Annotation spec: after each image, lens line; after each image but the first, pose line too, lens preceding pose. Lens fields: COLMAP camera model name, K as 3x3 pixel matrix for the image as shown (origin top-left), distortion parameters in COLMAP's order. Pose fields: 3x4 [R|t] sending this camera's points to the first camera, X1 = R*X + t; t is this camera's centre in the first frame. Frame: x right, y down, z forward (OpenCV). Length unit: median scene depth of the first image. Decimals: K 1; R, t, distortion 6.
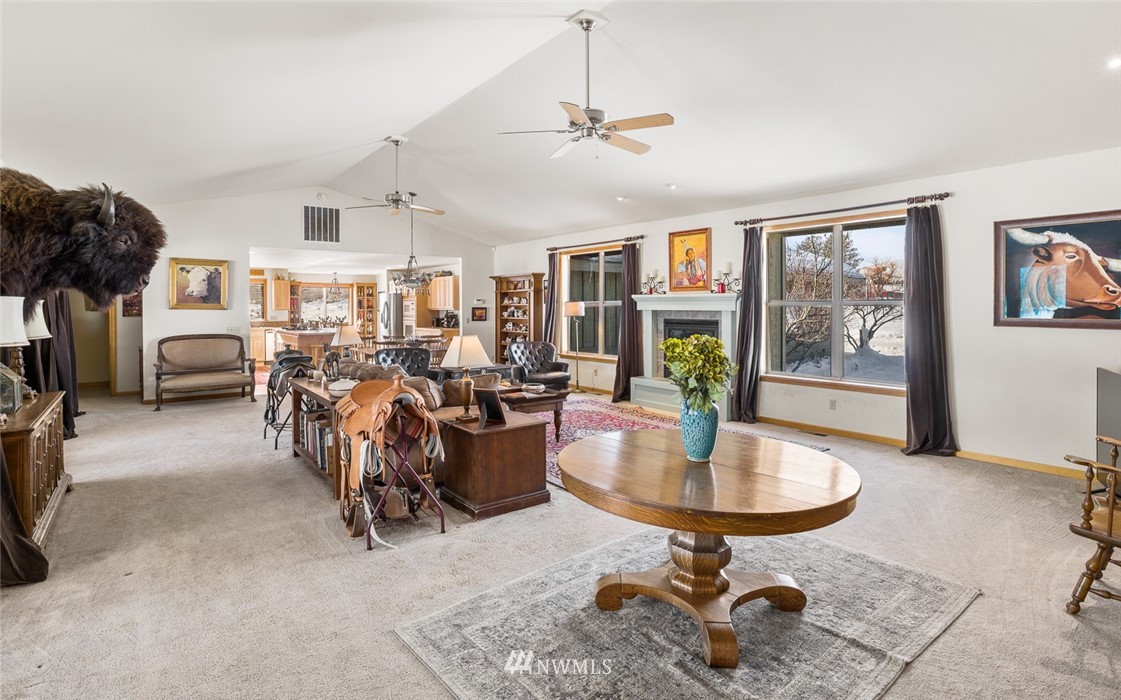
lens RADIAL K [[529.6, 0, 550.6], [0, 529.6, 318.2], [0, 0, 1]] dist [-0.030867, 0.002294]
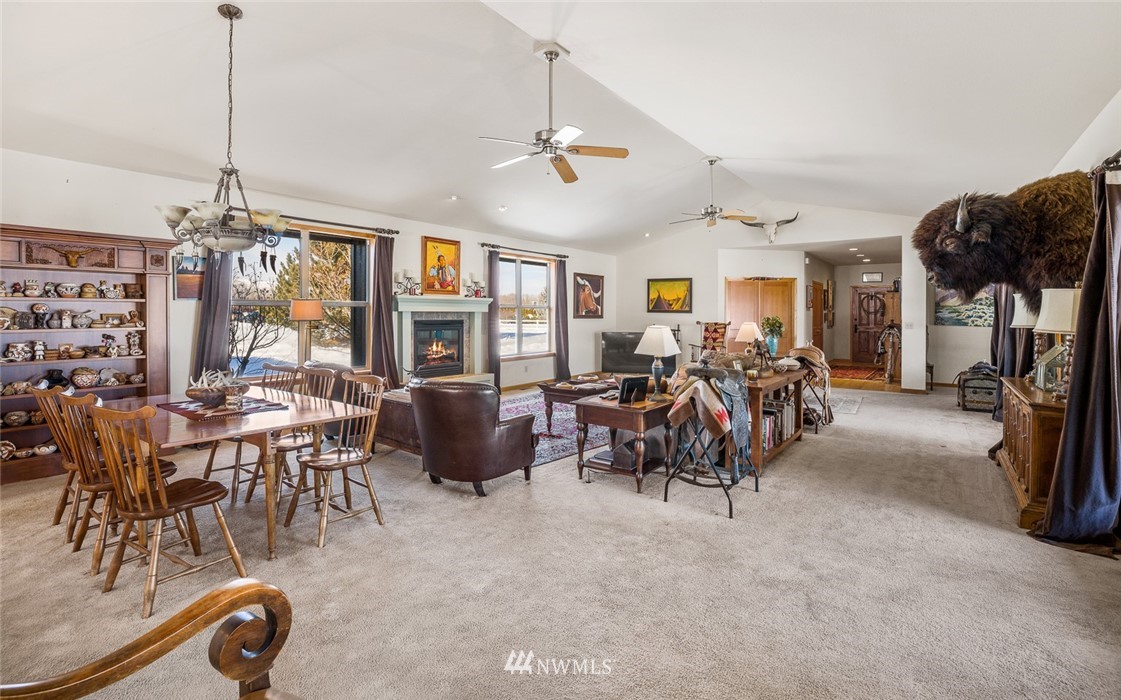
lens RADIAL K [[504.6, 0, 569.6], [0, 504.6, 317.7], [0, 0, 1]] dist [-0.023799, 0.002123]
pose [[-0.266892, -0.004314, 0.963717, -0.663276], [0.024970, 0.999623, 0.011389, -0.006010], [-0.963403, 0.027103, -0.266684, 0.829894]]
